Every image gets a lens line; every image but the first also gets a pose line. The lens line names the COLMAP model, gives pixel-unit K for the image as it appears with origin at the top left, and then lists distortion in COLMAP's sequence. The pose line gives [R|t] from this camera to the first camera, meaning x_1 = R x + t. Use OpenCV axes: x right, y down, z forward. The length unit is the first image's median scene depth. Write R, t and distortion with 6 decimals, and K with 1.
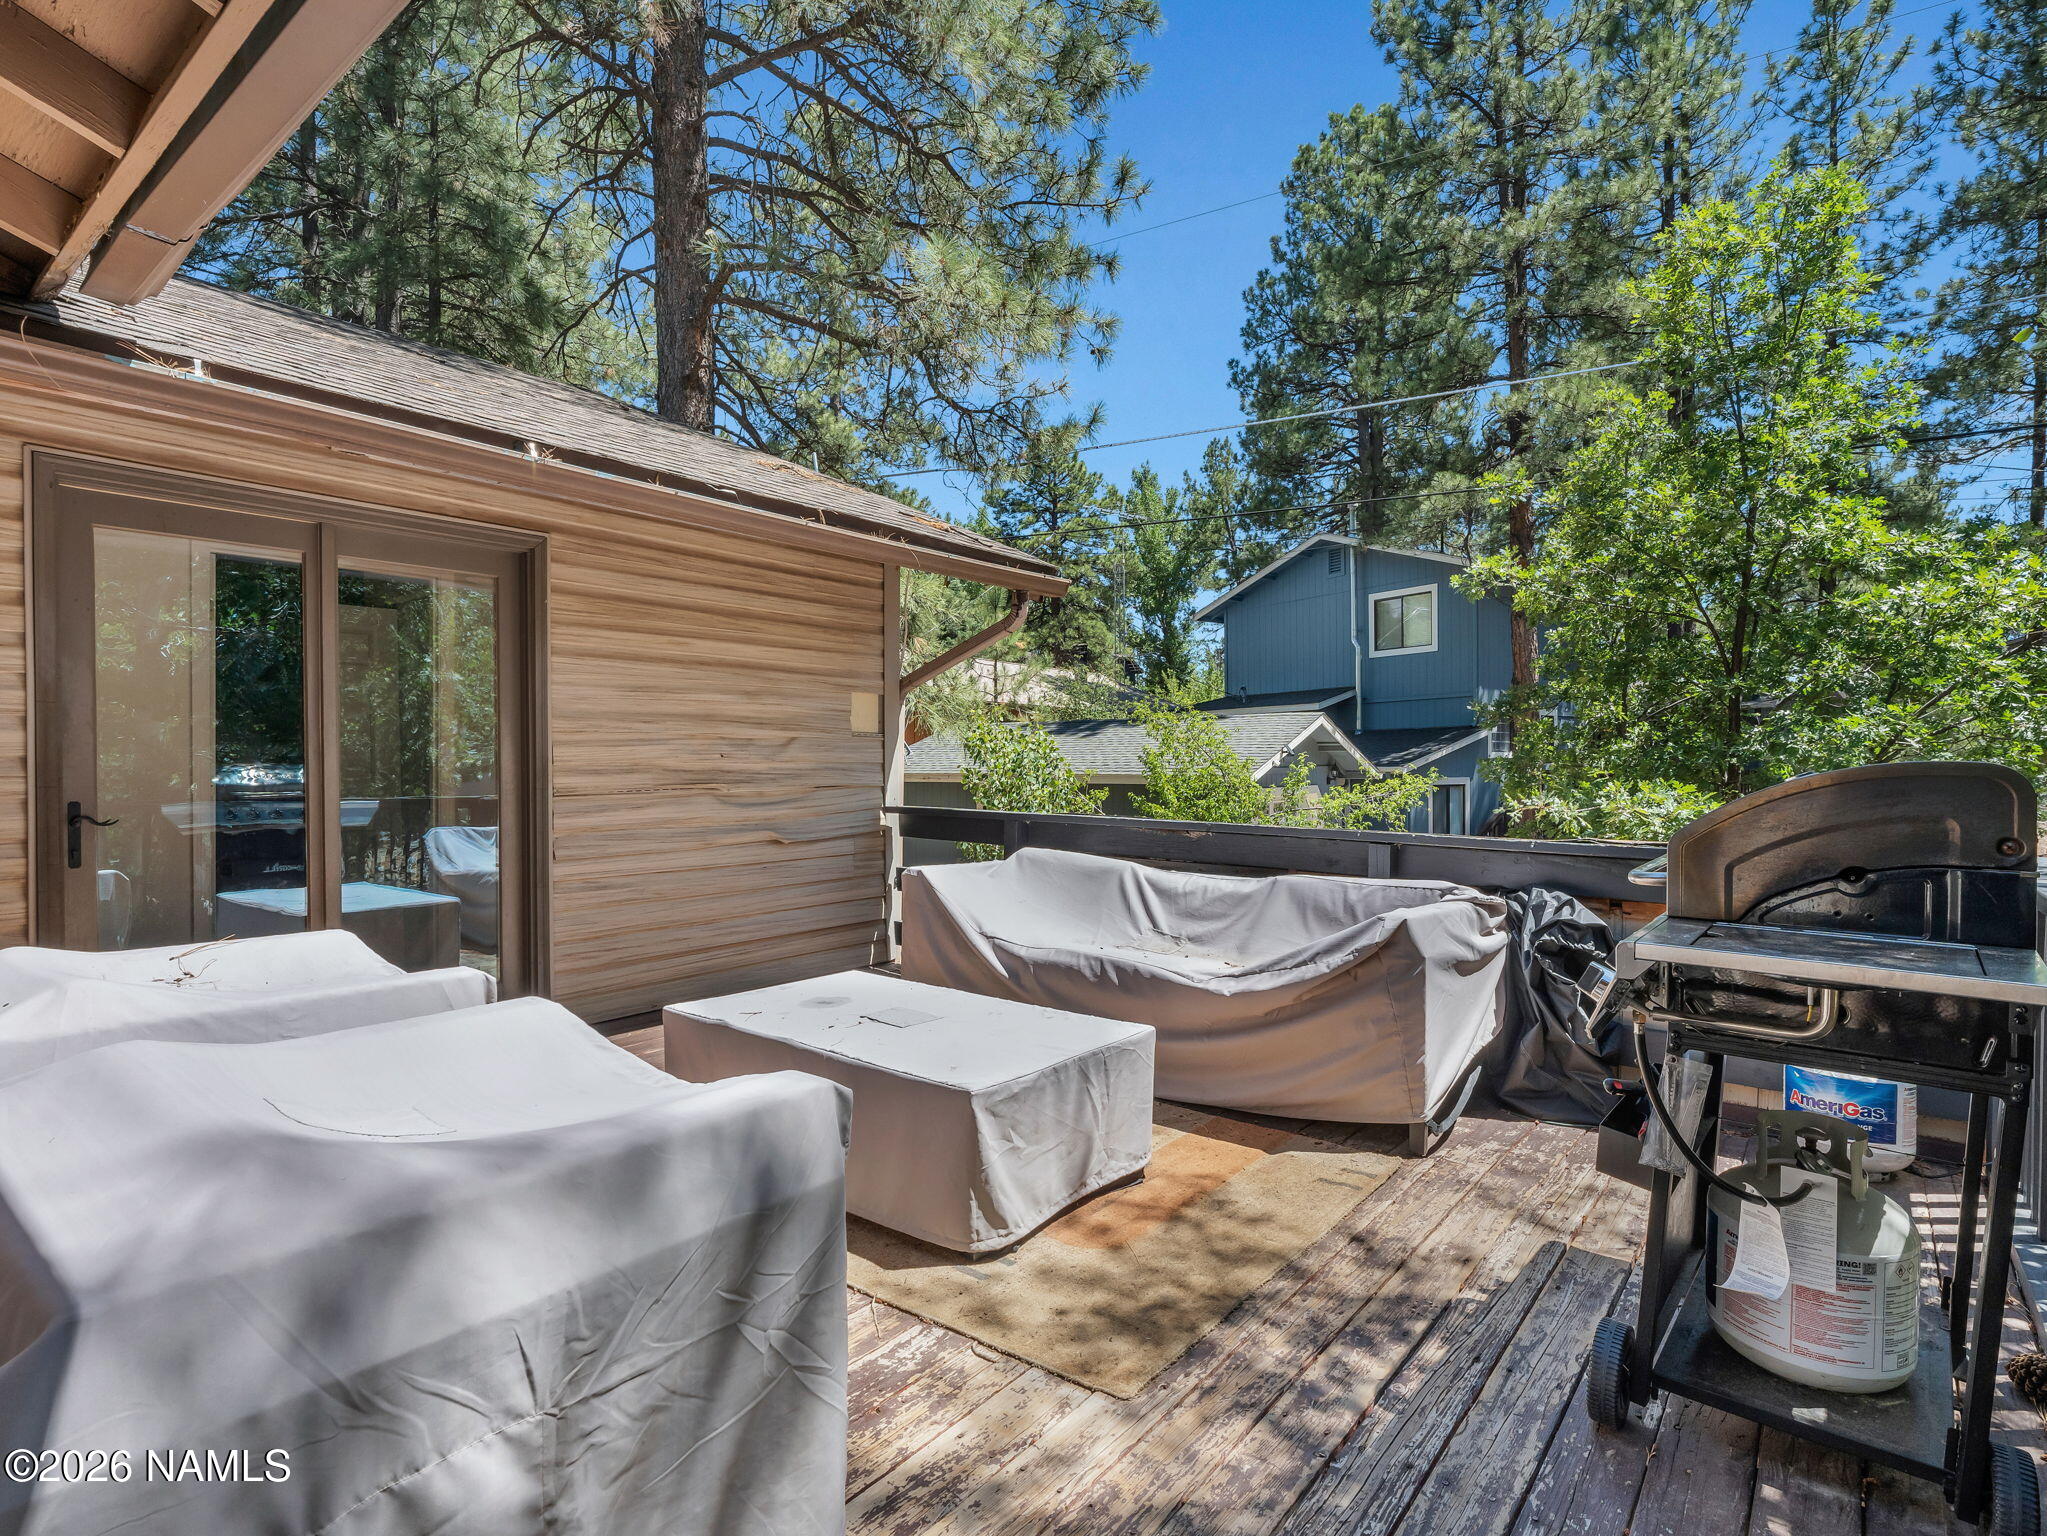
lens RADIAL K [[1010.3, 0, 1023.5], [0, 1010.3, 768.0], [0, 0, 1]] dist [0.000520, 0.000128]
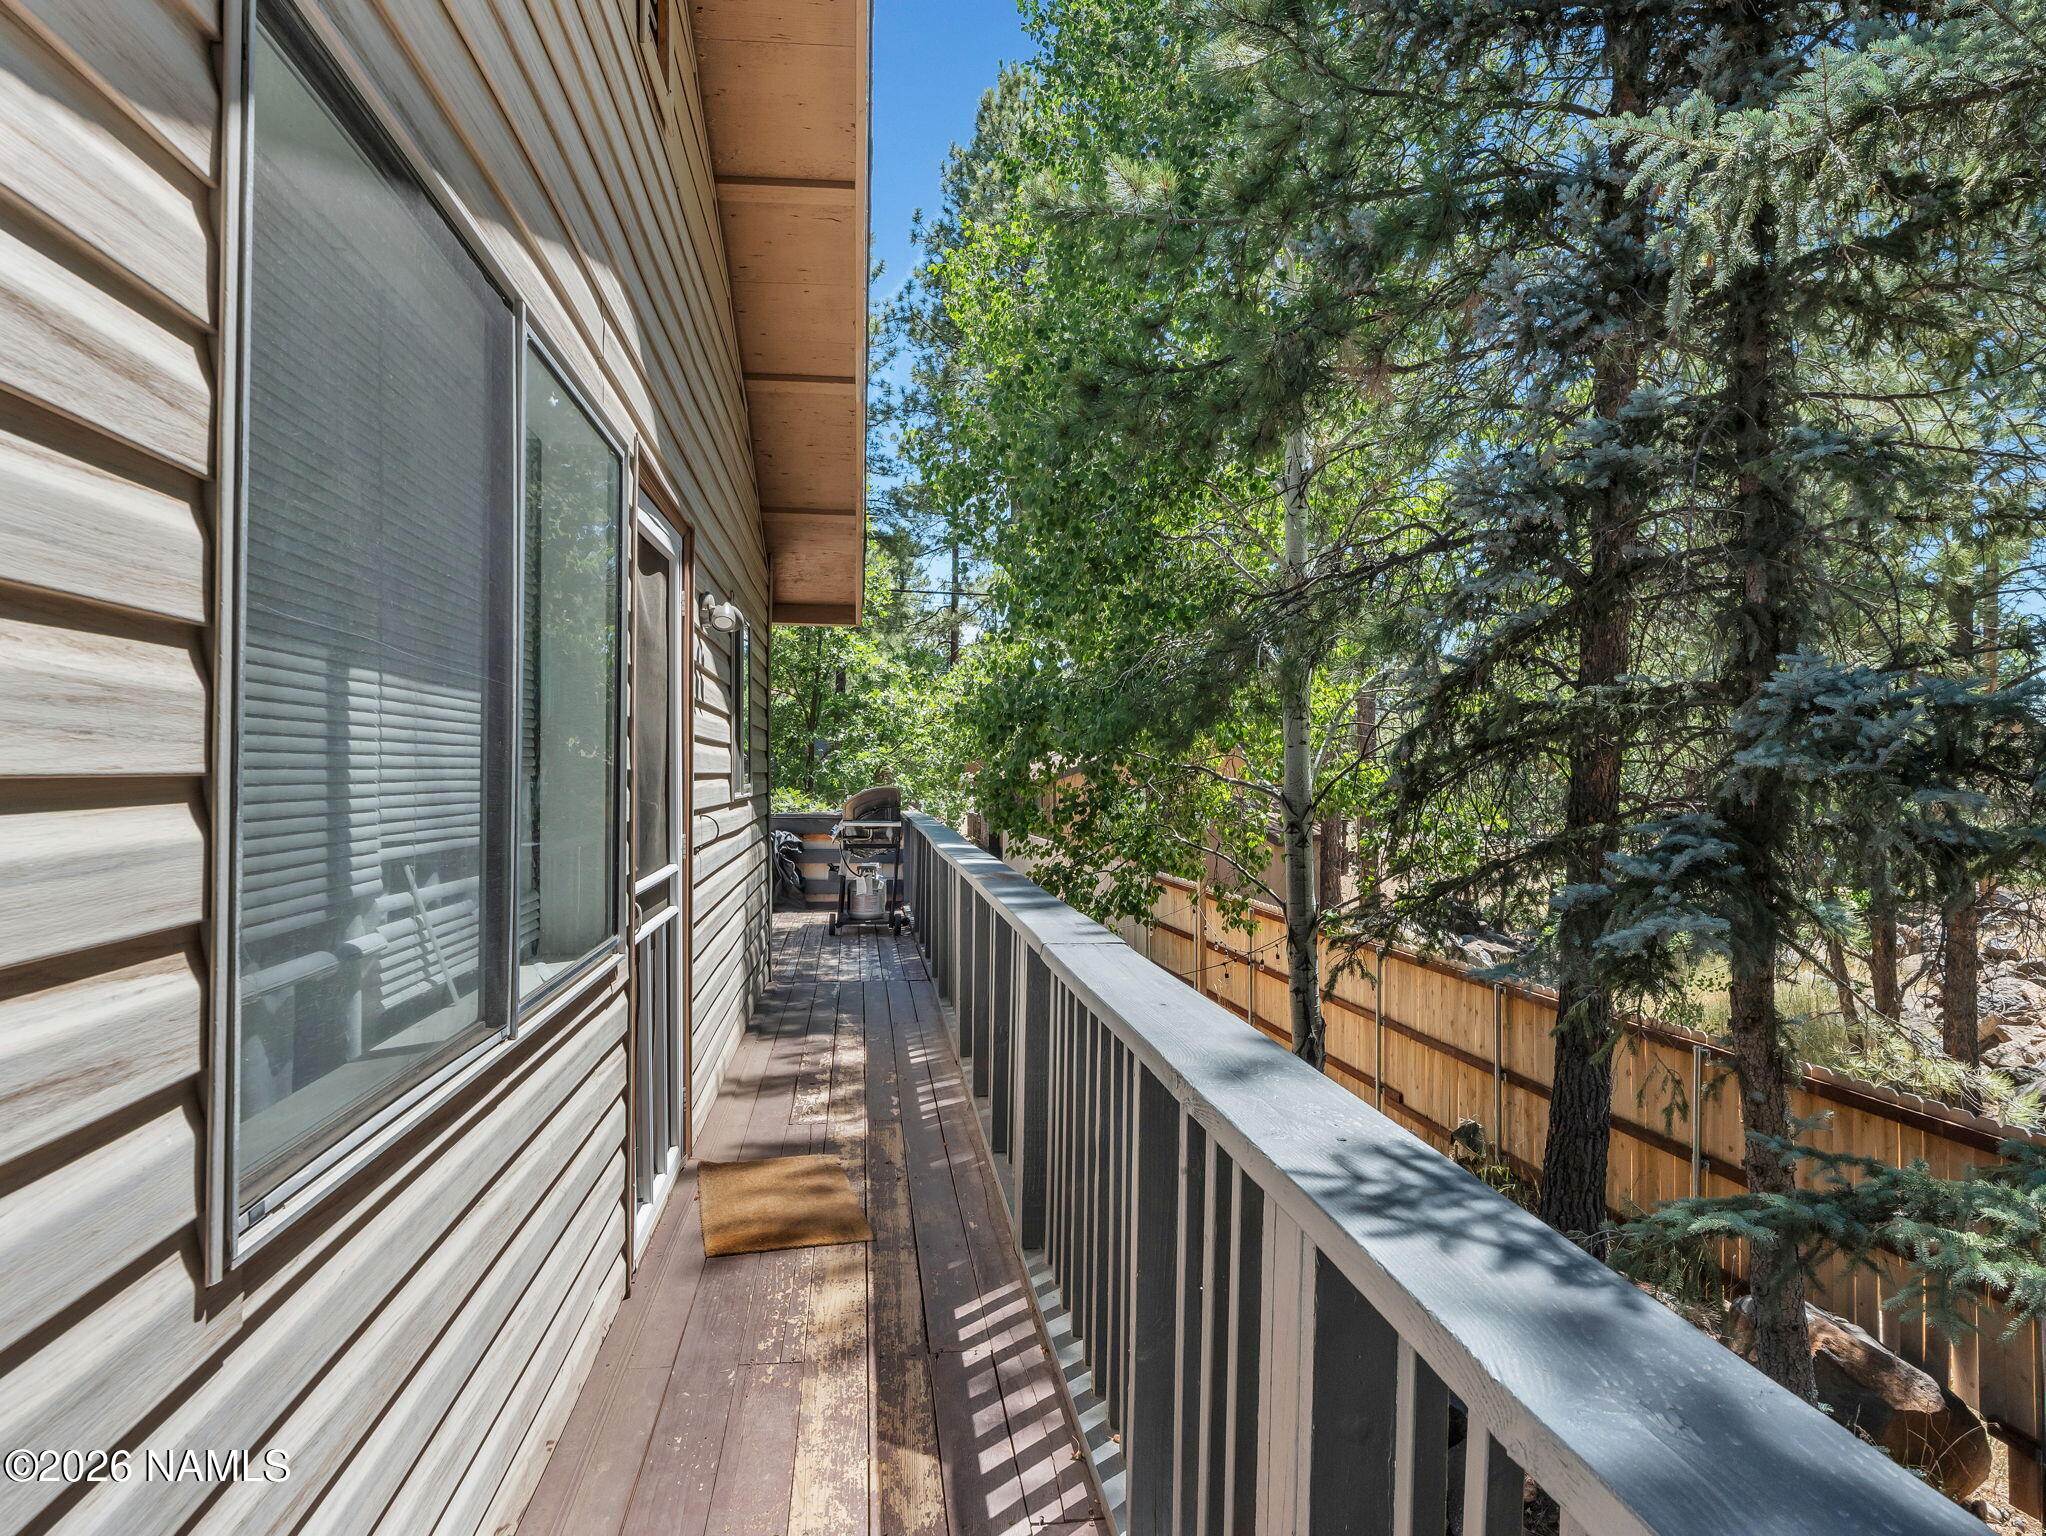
lens RADIAL K [[1118.6, 0, 1058.1], [0, 1118.6, 774.6], [0, 0, 1]] dist [-0.002014, -0.000691]
pose [[0.645834, -0.001244, 0.763477, -0.601171], [0.000500, 0.999999, 0.001206, -0.014172], [-0.763478, -0.000397, 0.645834, -0.695026]]
